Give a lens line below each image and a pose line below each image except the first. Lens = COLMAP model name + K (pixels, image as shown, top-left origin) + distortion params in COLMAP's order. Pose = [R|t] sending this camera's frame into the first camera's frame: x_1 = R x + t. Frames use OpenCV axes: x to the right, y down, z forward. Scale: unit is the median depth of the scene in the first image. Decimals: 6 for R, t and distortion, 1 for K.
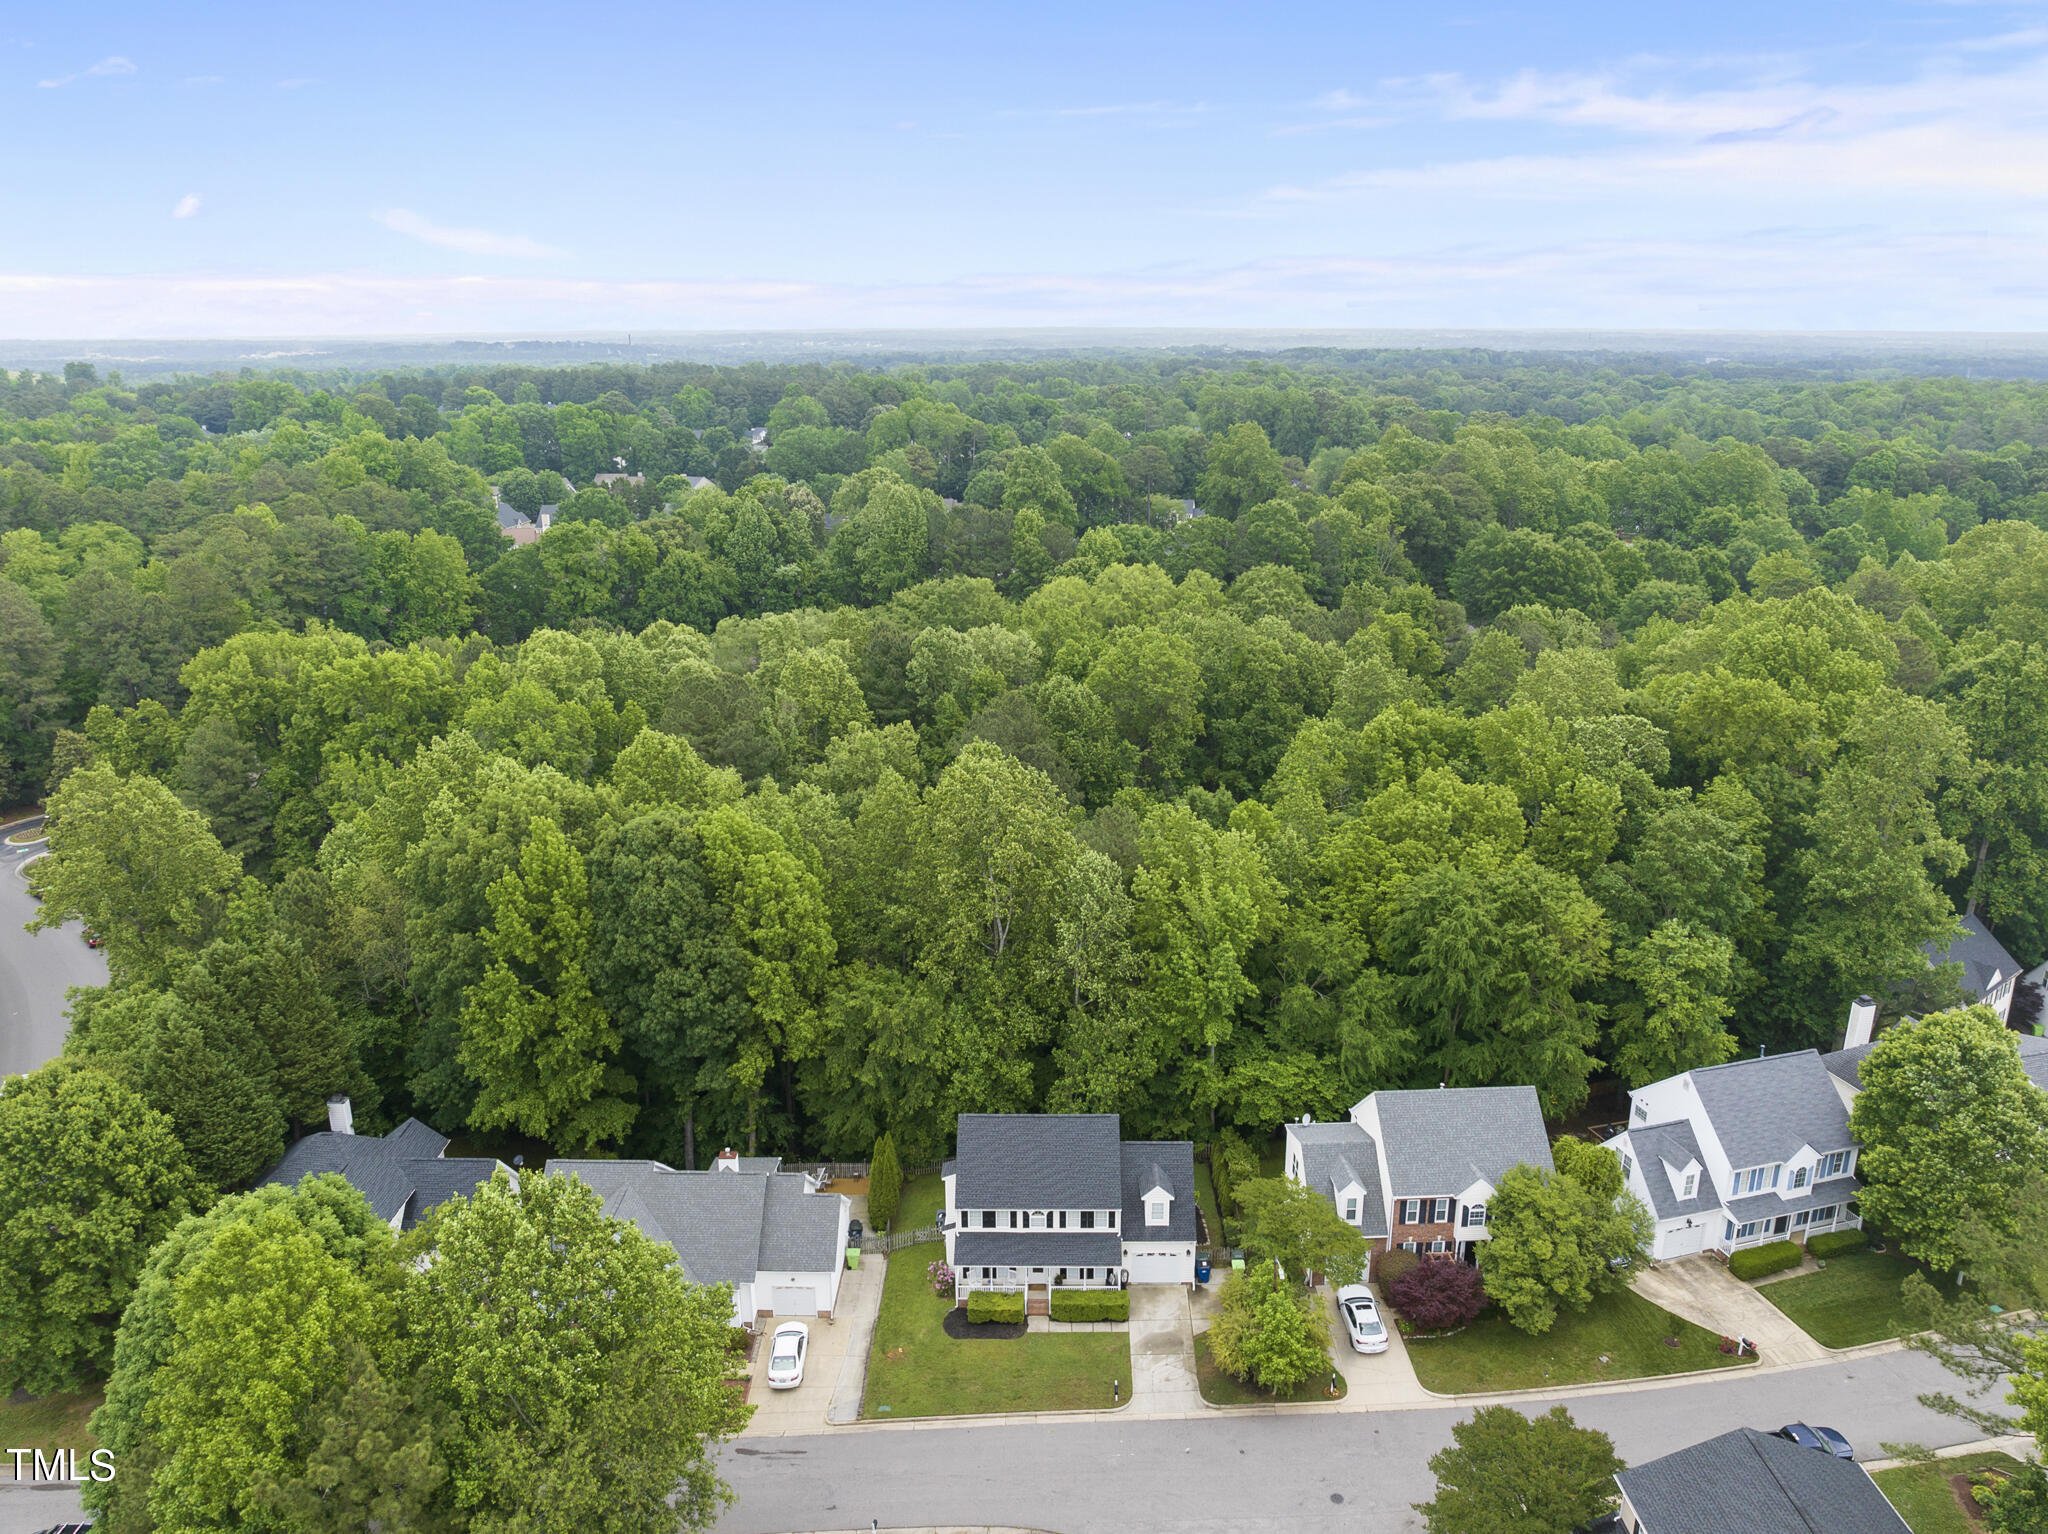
lens RADIAL K [[1446.4, 0, 1024.0], [0, 1446.4, 767.0], [0, 0, 1]] dist [-0.032178, -0.002478]
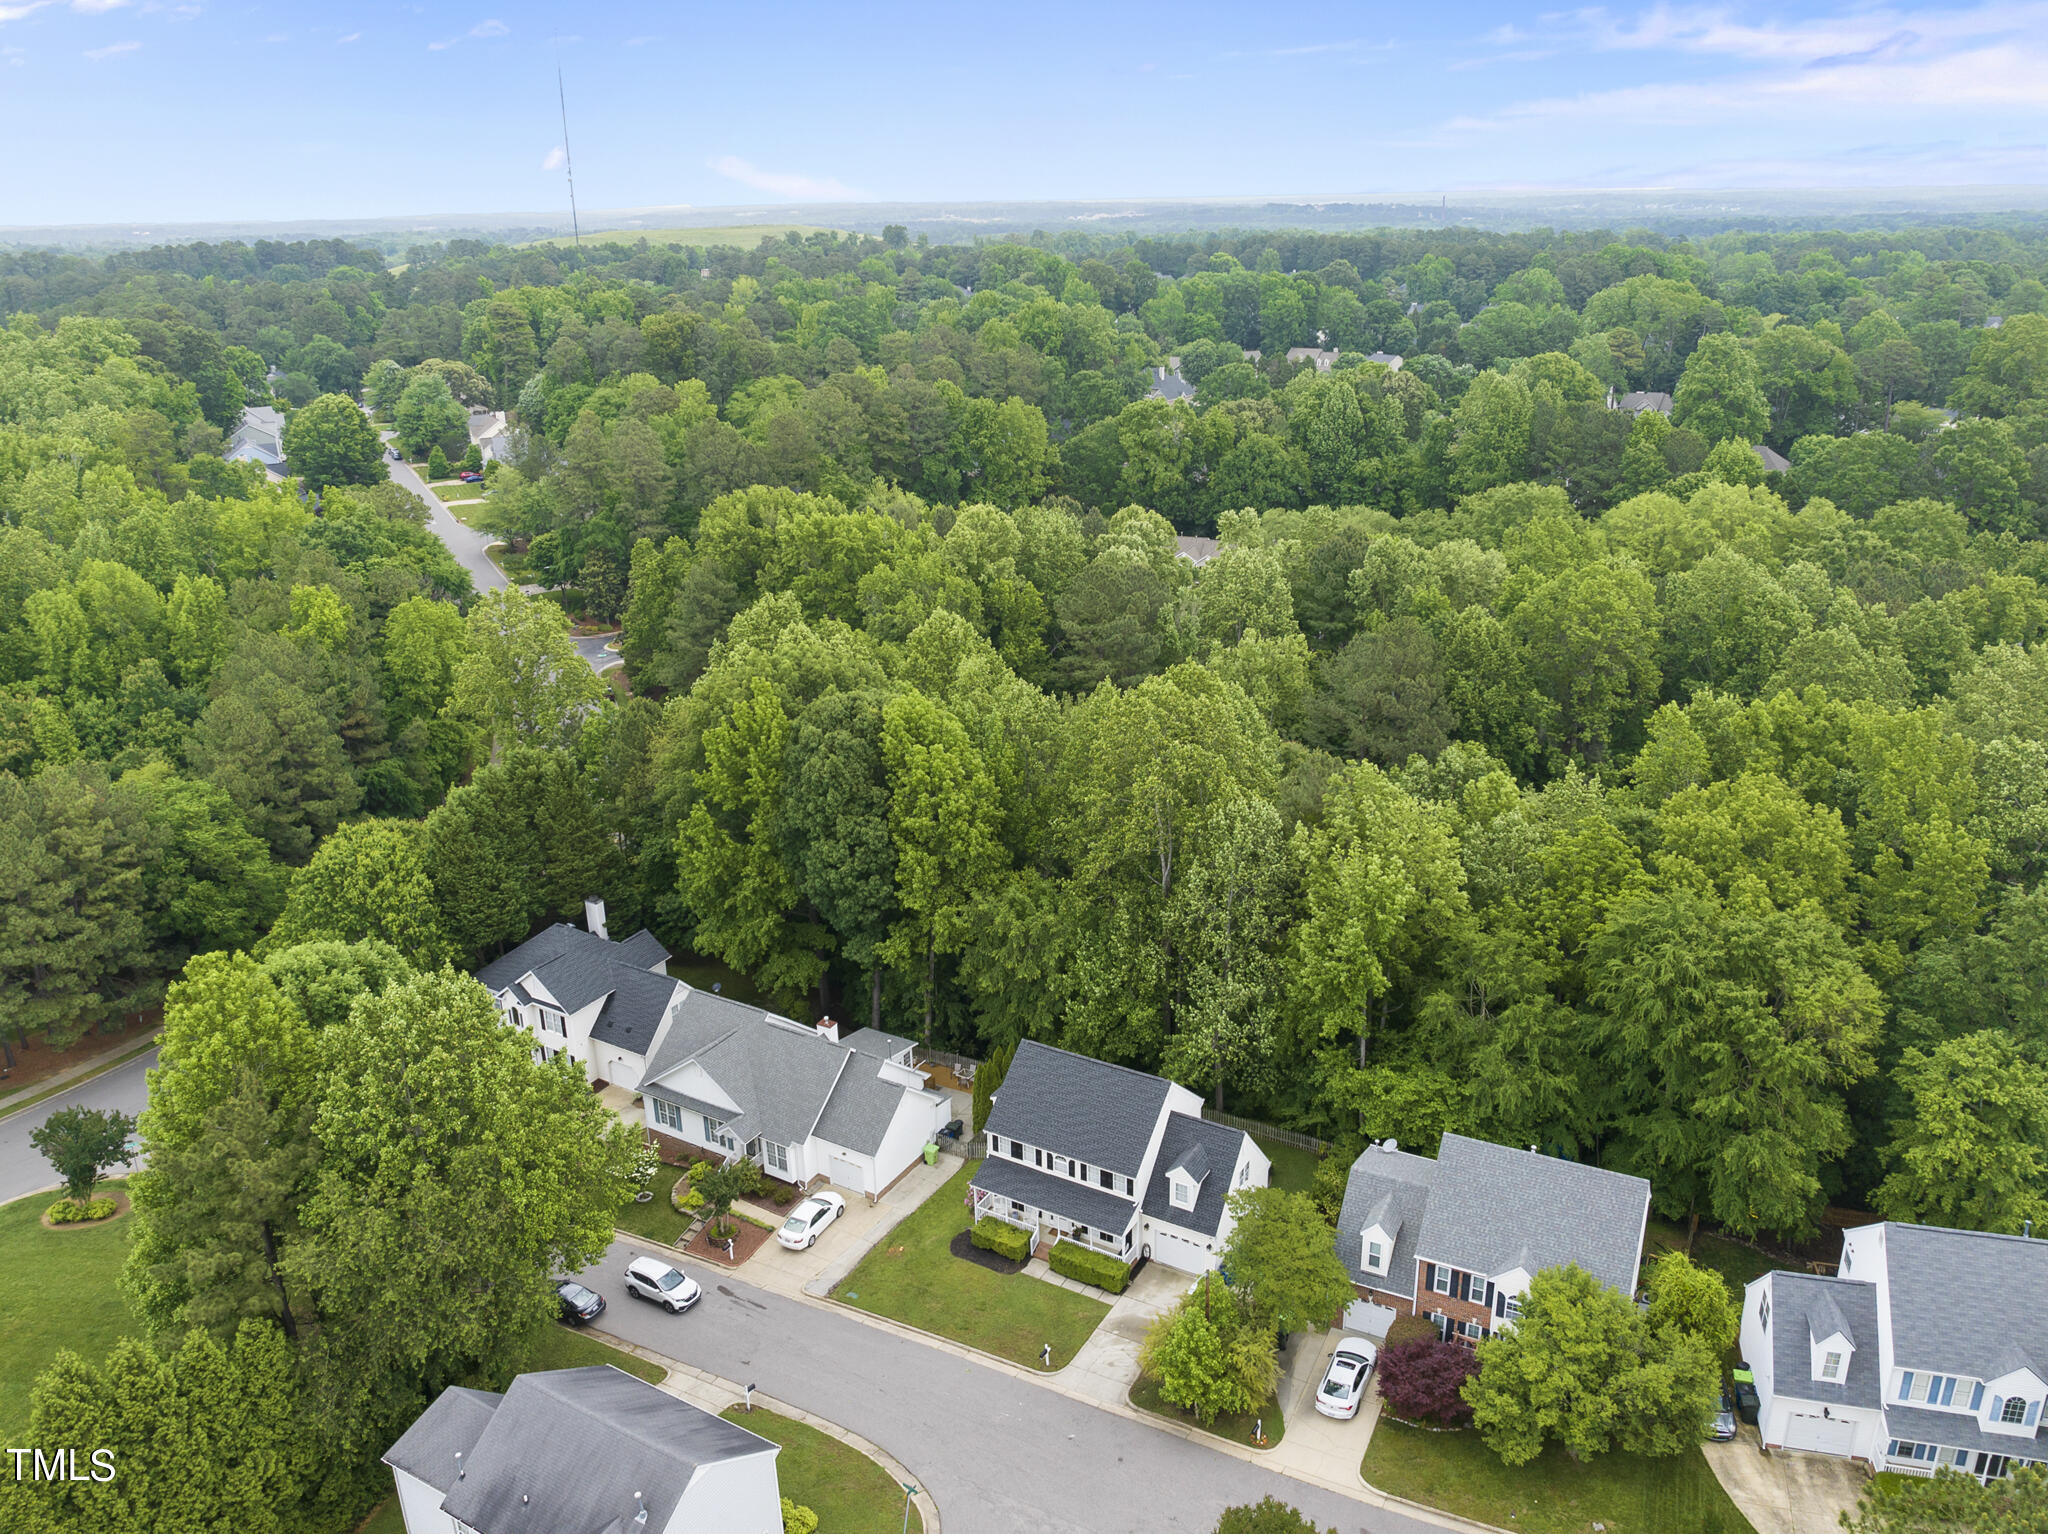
lens RADIAL K [[1521.6, 0, 1024.0], [0, 1521.6, 767.0], [0, 0, 1]] dist [-0.021854, -0.010023]
pose [[0.870183, 0.160473, -0.465864, 0.410978], [-0.128146, 0.986650, 0.100502, -0.043312], [0.475773, -0.027757, 0.879130, 0.110743]]
